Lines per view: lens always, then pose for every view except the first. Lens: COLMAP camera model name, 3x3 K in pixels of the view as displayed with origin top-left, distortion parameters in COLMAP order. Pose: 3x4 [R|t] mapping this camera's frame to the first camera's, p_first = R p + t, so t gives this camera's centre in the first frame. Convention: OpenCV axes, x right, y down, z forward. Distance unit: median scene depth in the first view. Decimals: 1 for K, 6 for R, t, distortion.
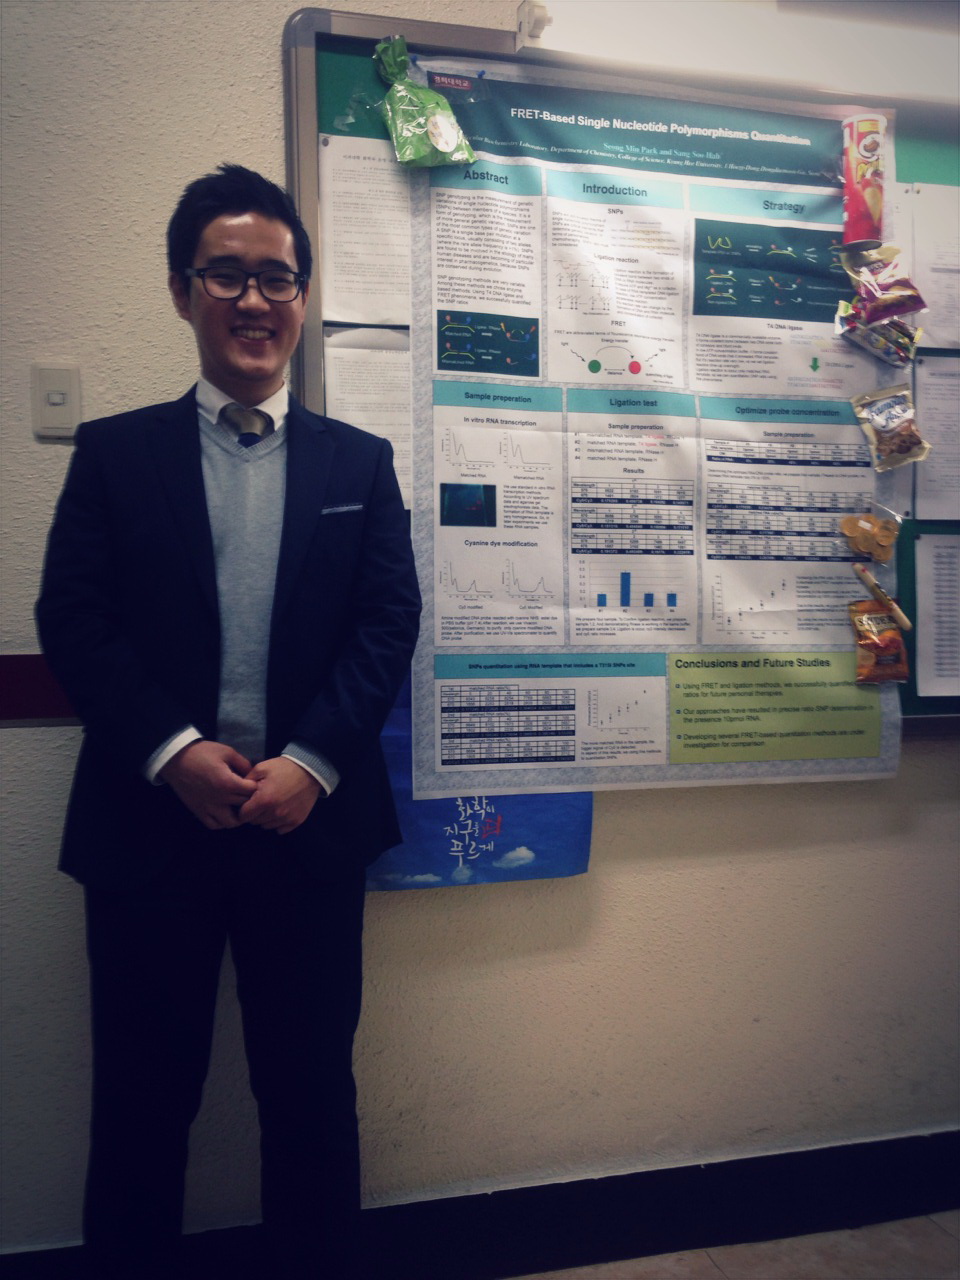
lens RADIAL K [[1243.0, 0, 480.0], [0, 1243.0, 640.0], [0, 0, 1]] dist [-0.012802, 0.242217]
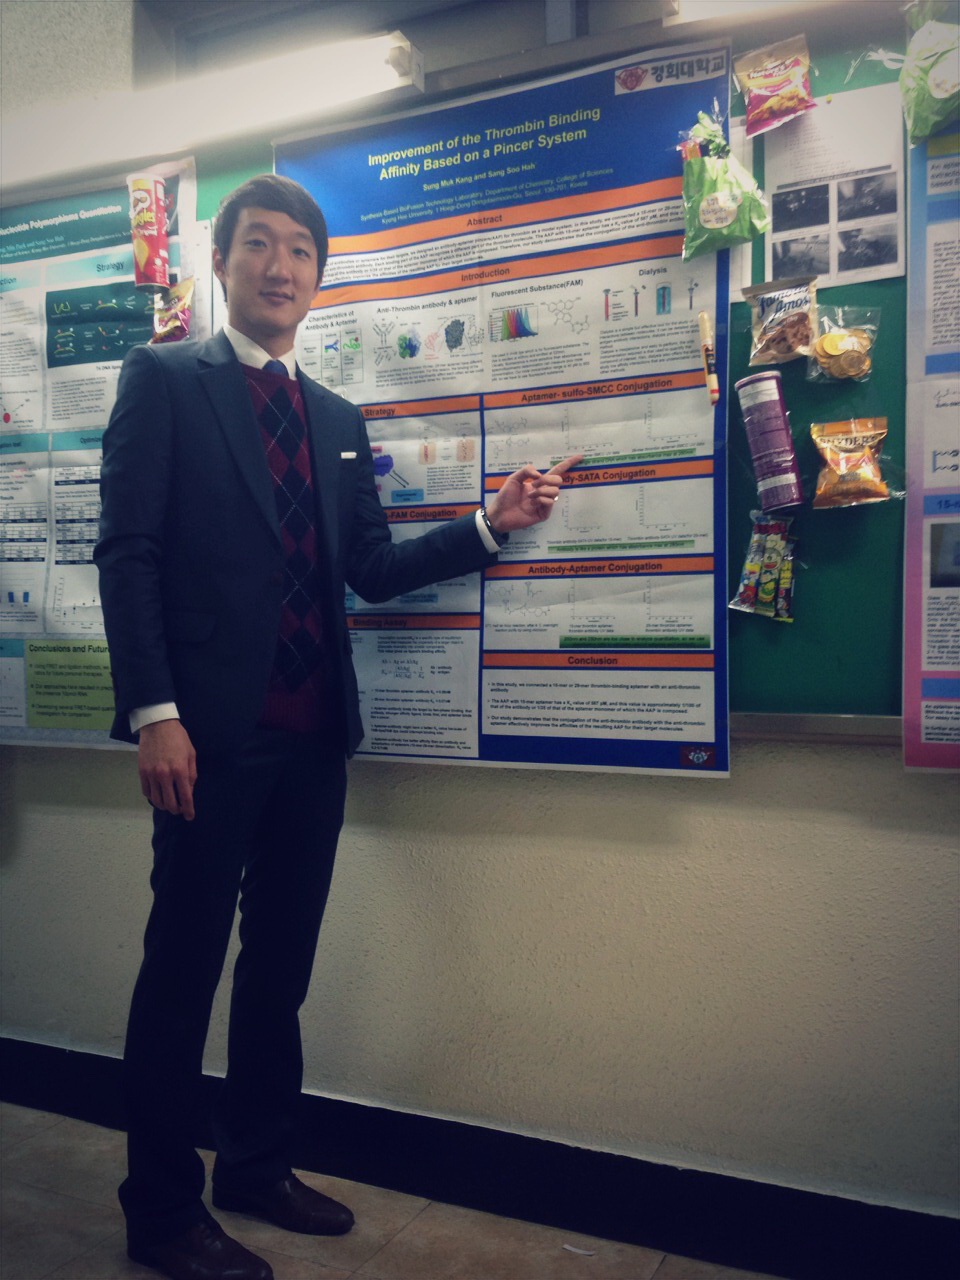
lens RADIAL K [[1223.3, 0, 480.0], [0, 1223.3, 640.0], [0, 0, 1]] dist [0.146197, -0.311965]
pose [[0.756545, 0.013660, -0.653799, 1.316623], [-0.005642, 0.999881, 0.014361, -0.009711], [0.653917, -0.007176, 0.756532, 0.338476]]
